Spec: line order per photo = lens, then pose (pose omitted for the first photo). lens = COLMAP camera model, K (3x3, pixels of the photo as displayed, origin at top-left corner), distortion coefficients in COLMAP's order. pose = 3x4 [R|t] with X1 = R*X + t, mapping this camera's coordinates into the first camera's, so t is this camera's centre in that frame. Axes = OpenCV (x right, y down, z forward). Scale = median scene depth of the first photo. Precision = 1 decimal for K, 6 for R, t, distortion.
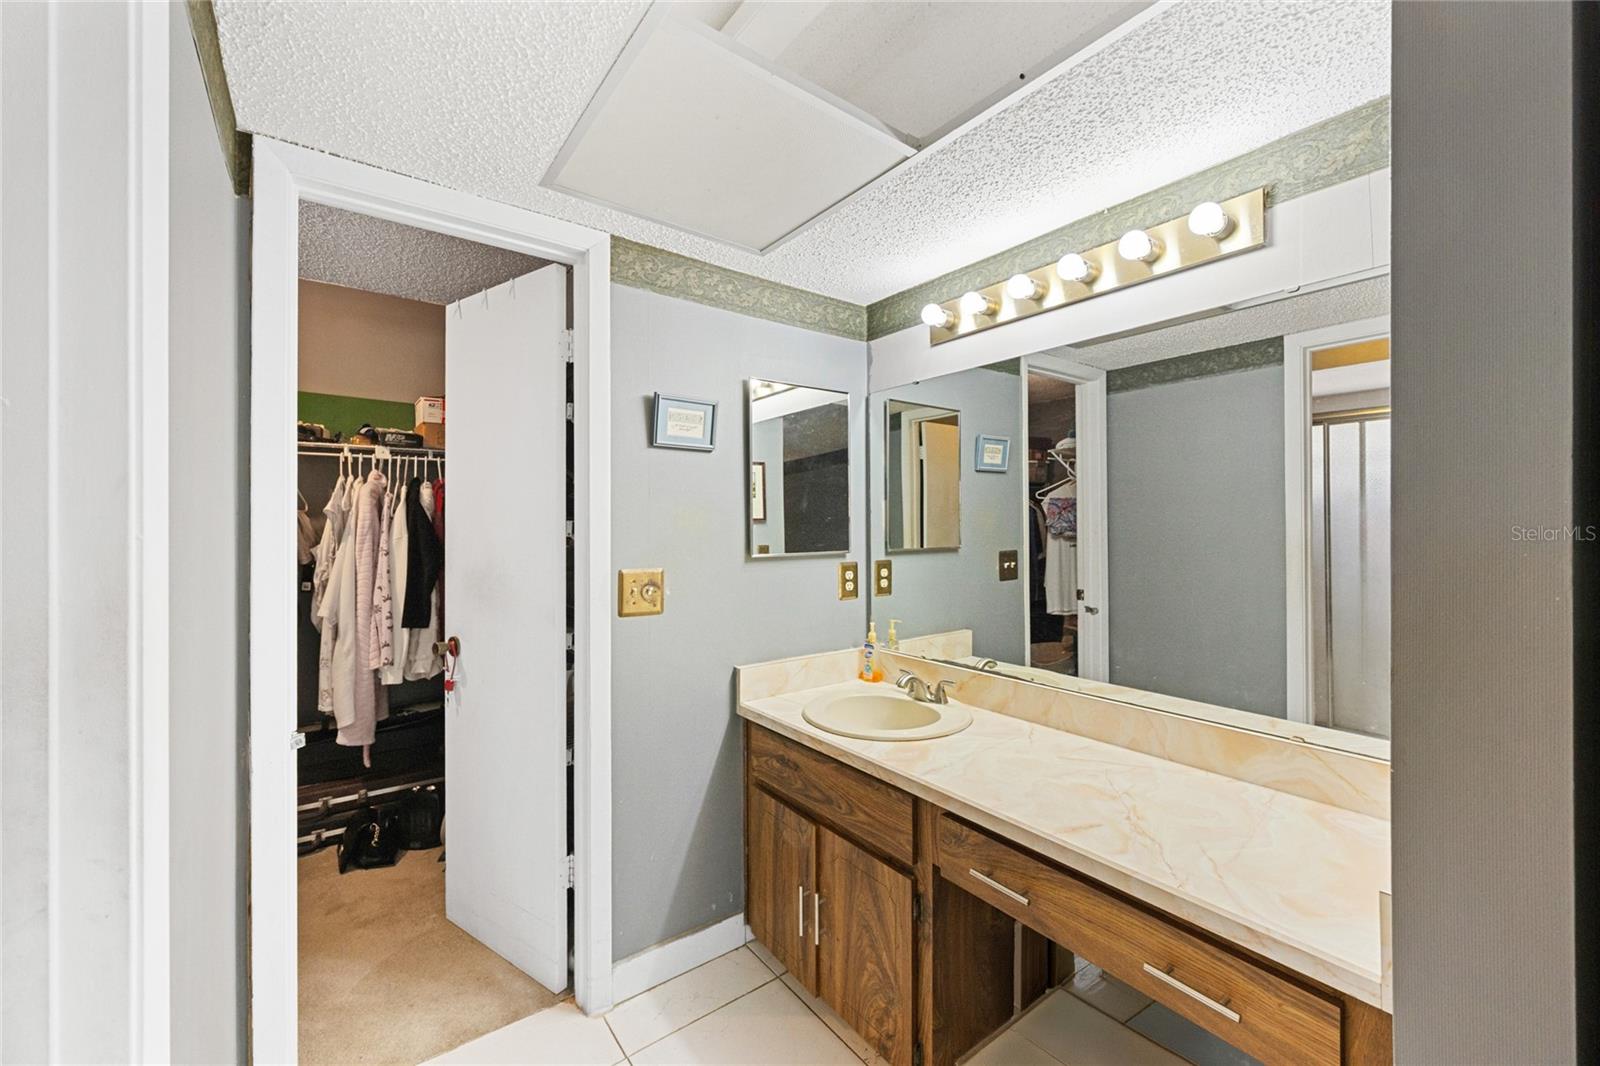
lens RADIAL K [[623.5, 0, 799.3], [0, 623.5, 529.4], [0, 0, 1]] dist [0.002120, -0.000071]
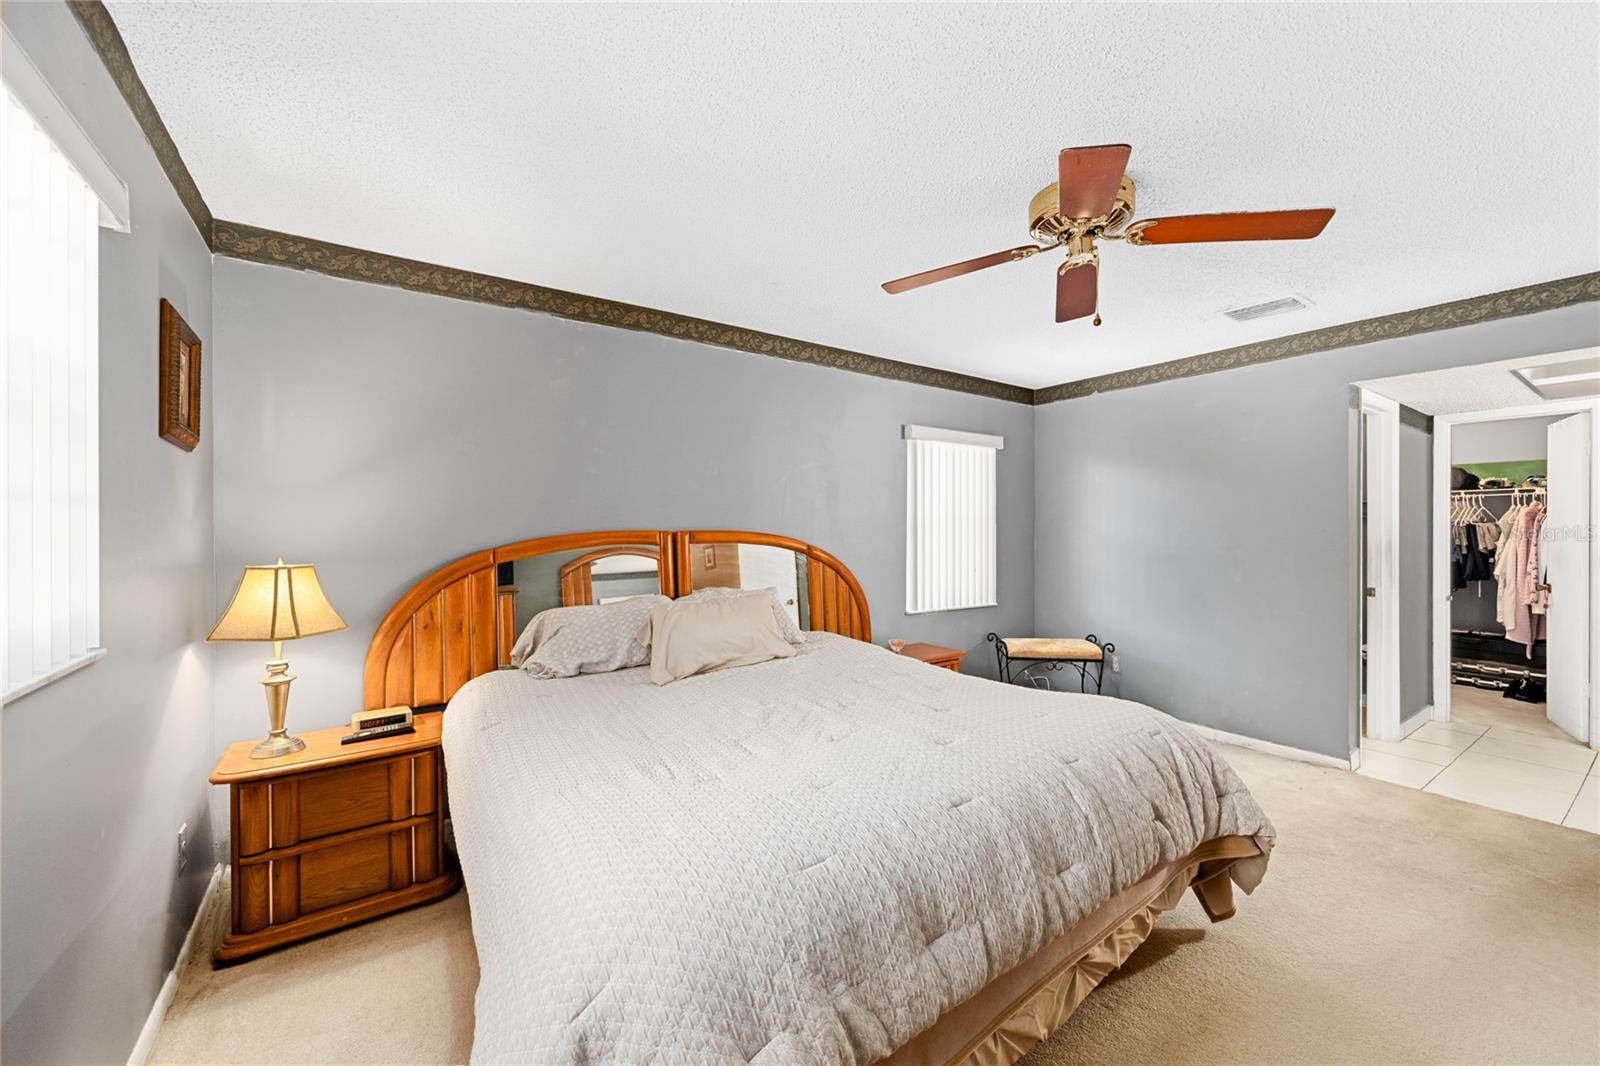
lens RADIAL K [[623.5, 0, 801.8], [0, 623.5, 534.0], [0, 0, 1]] dist [0.002120, -0.000071]
pose [[-0.049746, 0.003814, -0.998755, 1.382479], [0.002557, 0.999990, 0.003691, -0.008945], [0.998759, -0.002370, -0.049755, -1.167593]]
